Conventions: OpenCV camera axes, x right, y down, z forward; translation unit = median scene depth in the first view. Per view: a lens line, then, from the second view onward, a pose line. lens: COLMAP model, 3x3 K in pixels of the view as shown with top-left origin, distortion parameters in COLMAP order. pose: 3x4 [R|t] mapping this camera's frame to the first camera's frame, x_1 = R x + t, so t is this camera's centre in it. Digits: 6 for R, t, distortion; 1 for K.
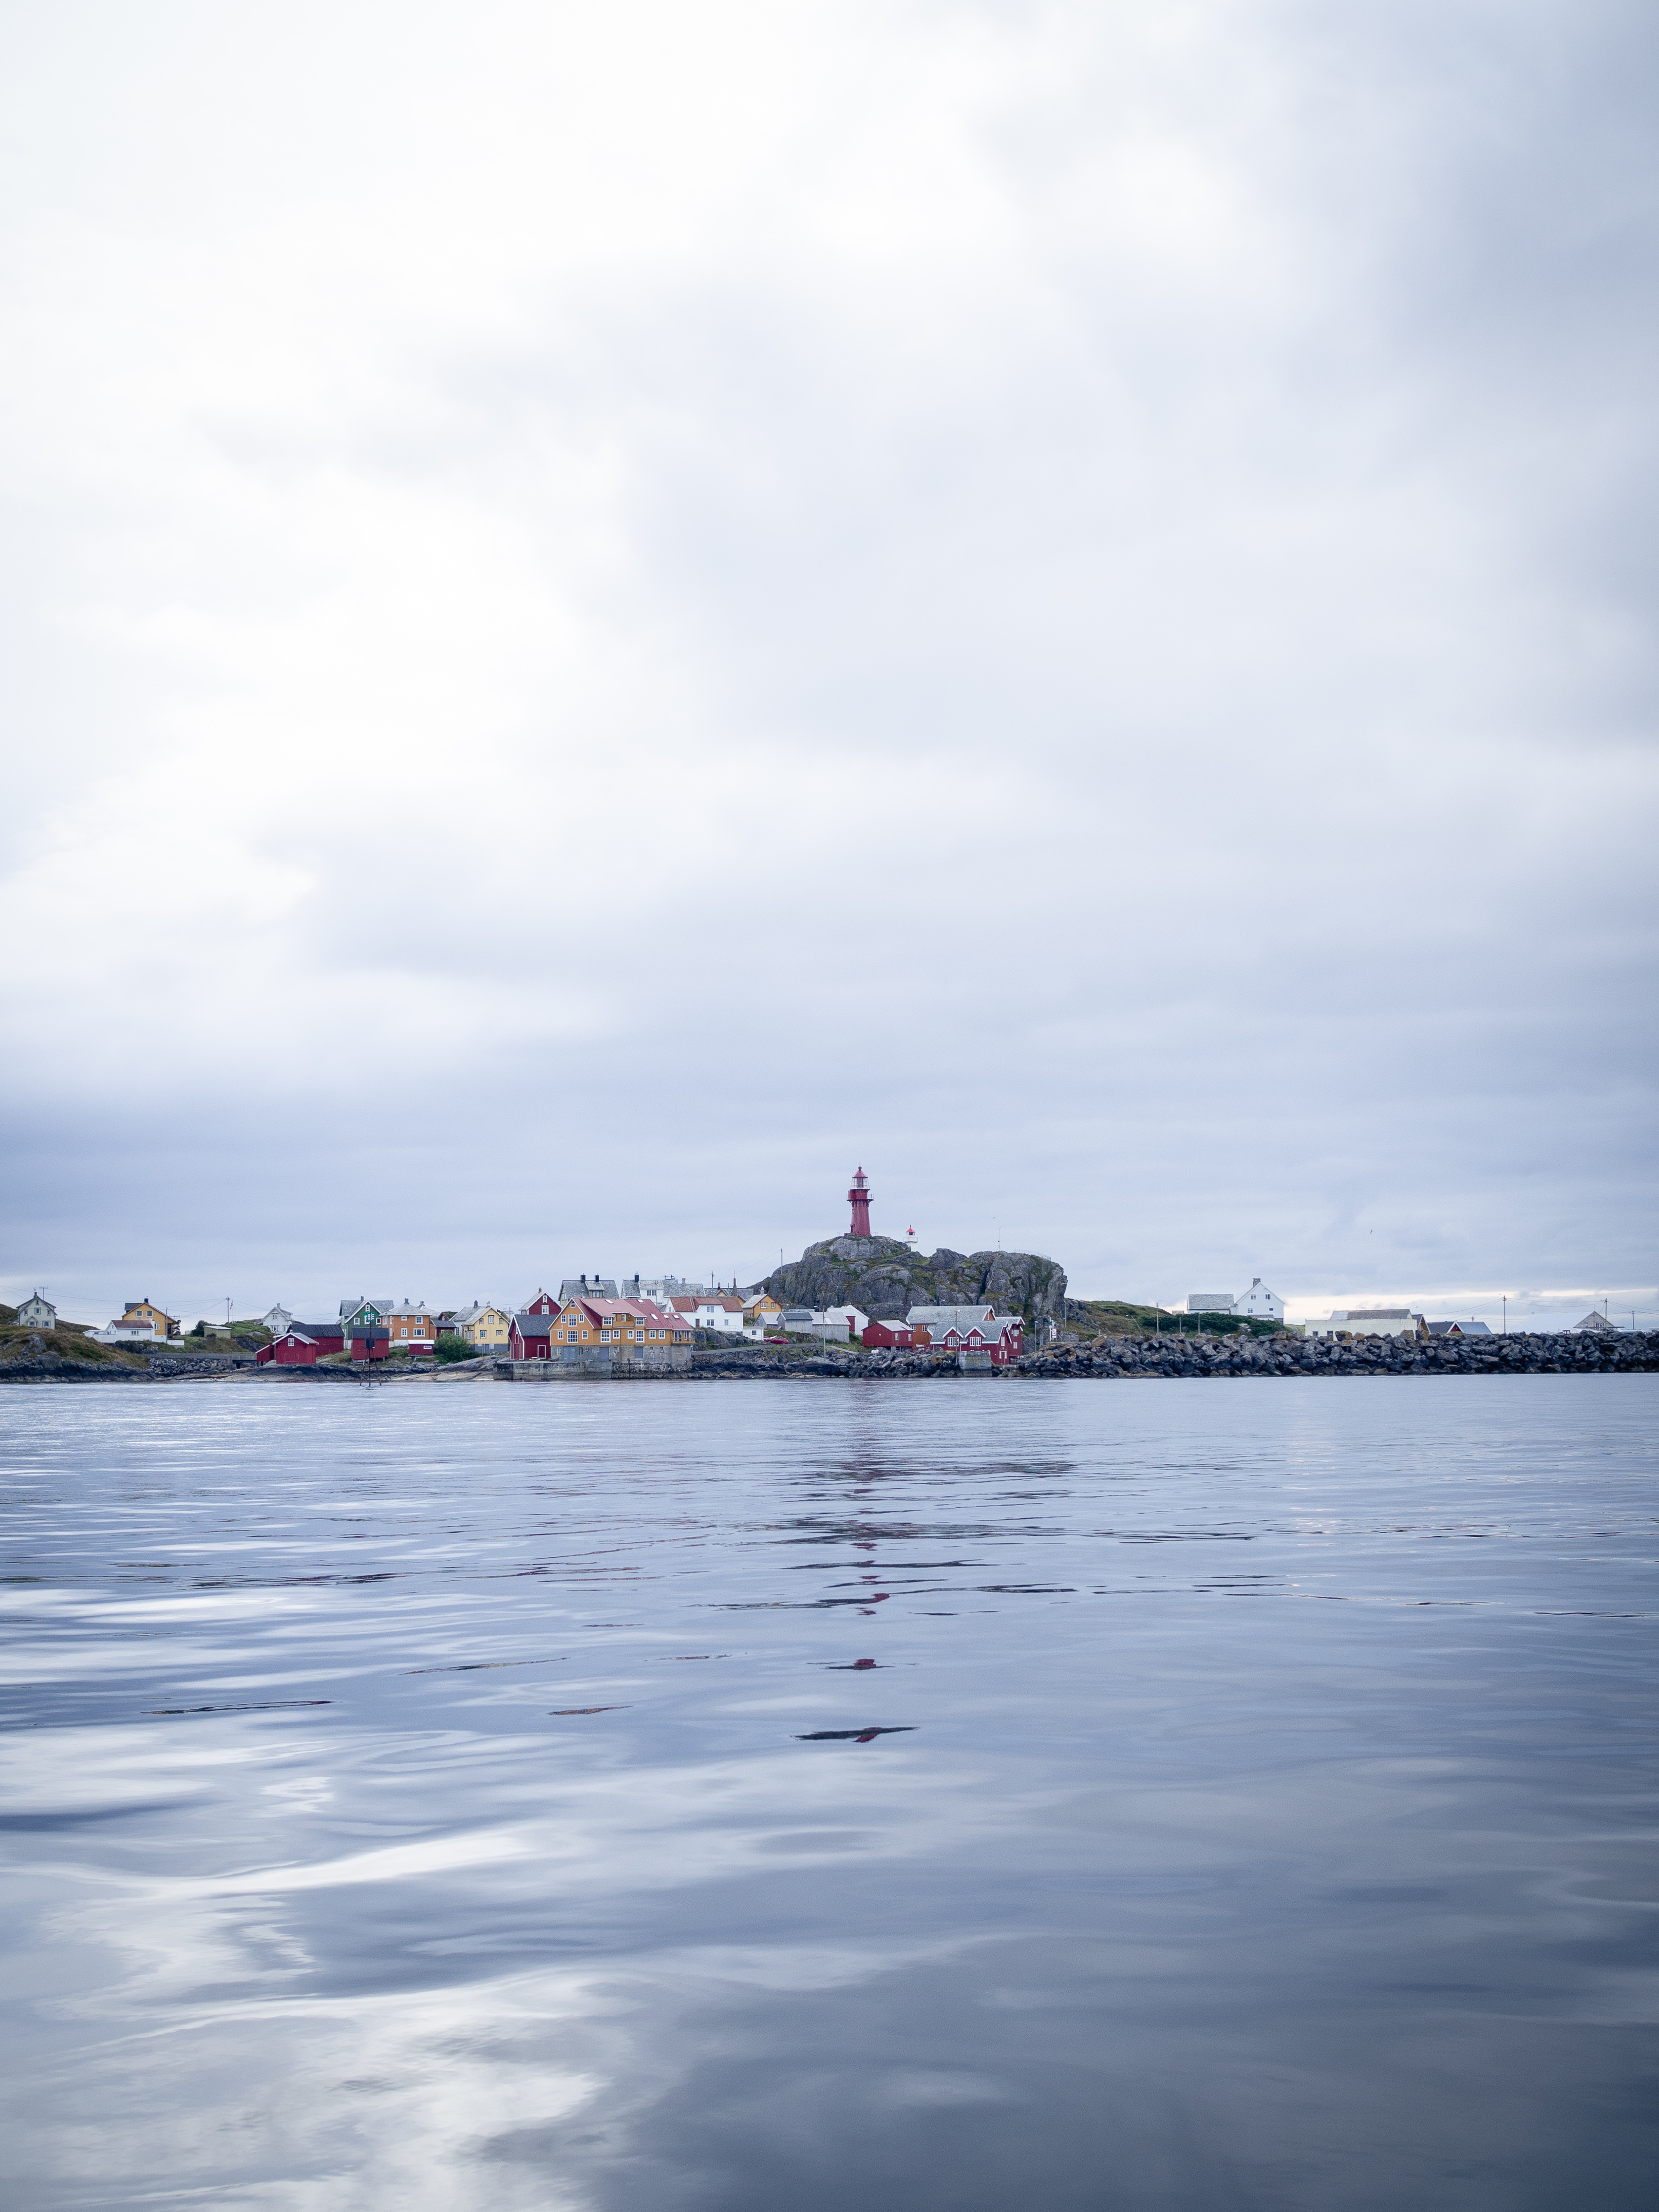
lens RADIAL K [[3233.8, 0, 829.5], [0, 3233.8, 1107.8], [0, 0, 1]] dist [-0.053371, 0.000000]
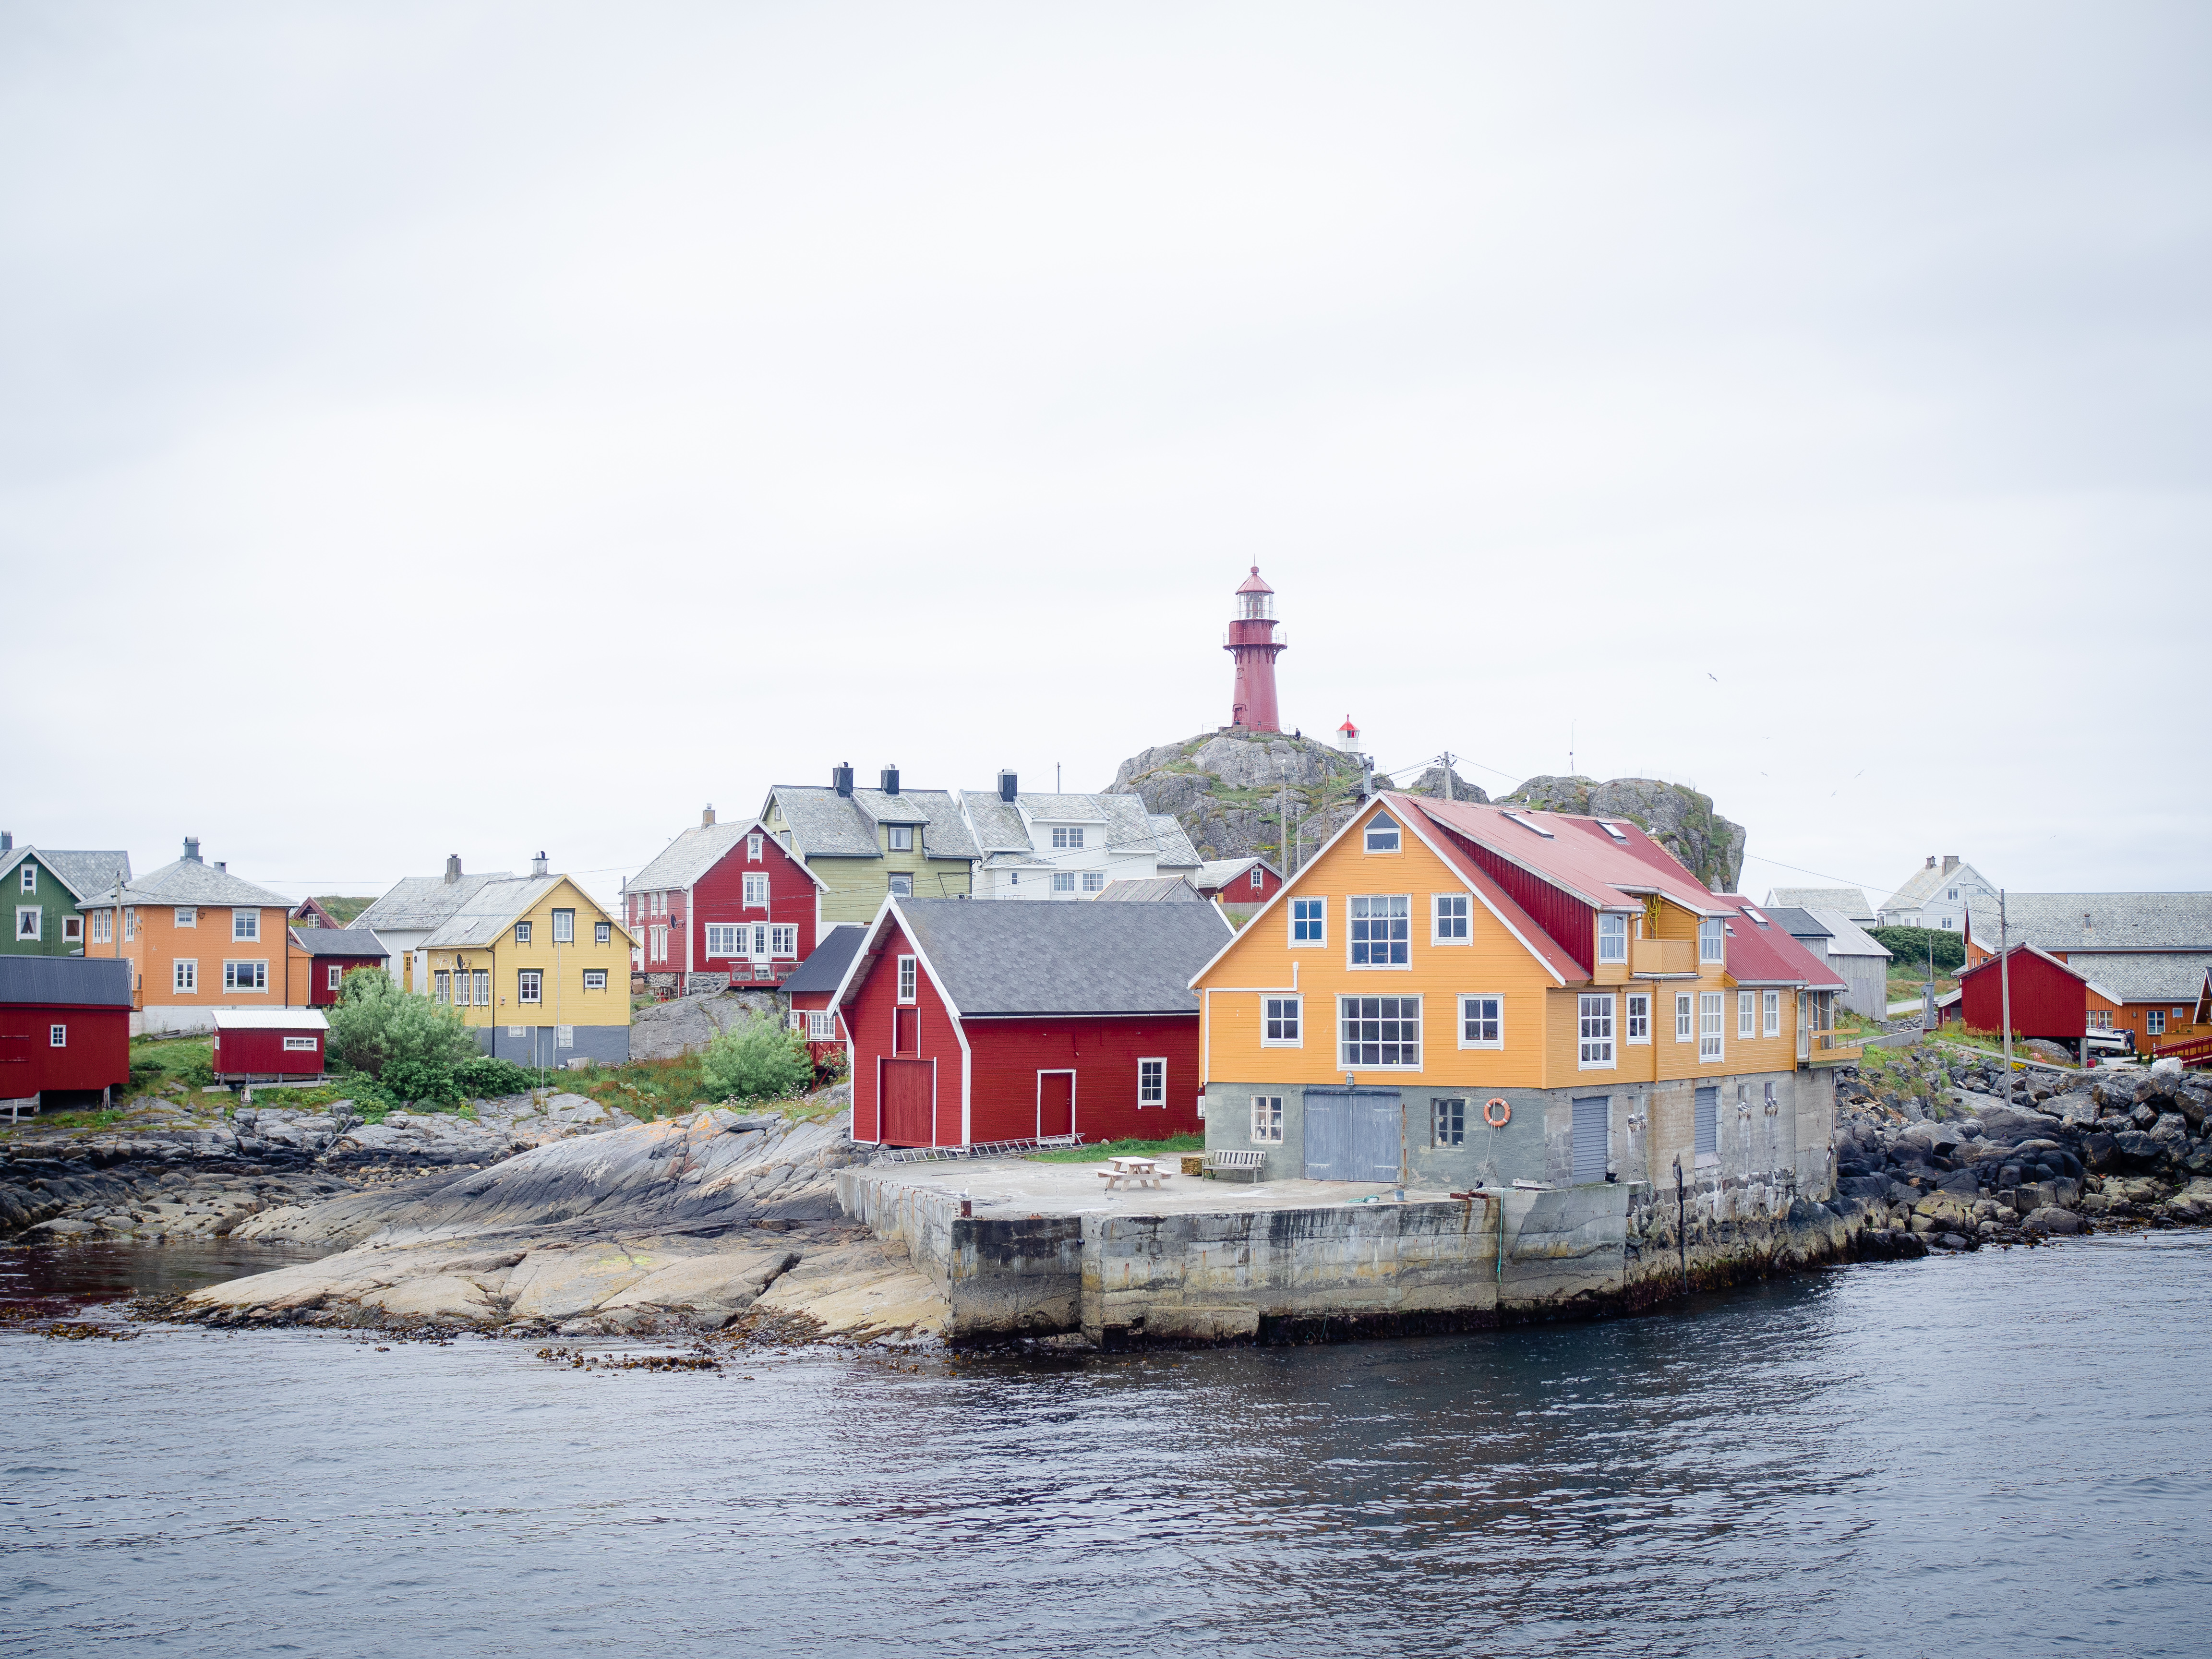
lens RADIAL K [[3234.0, 0, 1105.6], [0, 3234.0, 830.7], [0, 0, 1]] dist [-0.053371, 0.000000]
pose [[0.982199, 0.011356, 0.187498, -0.108612], [-0.017558, 0.999351, 0.031447, 0.049296], [-0.187019, -0.034179, 0.981761, 0.744313]]
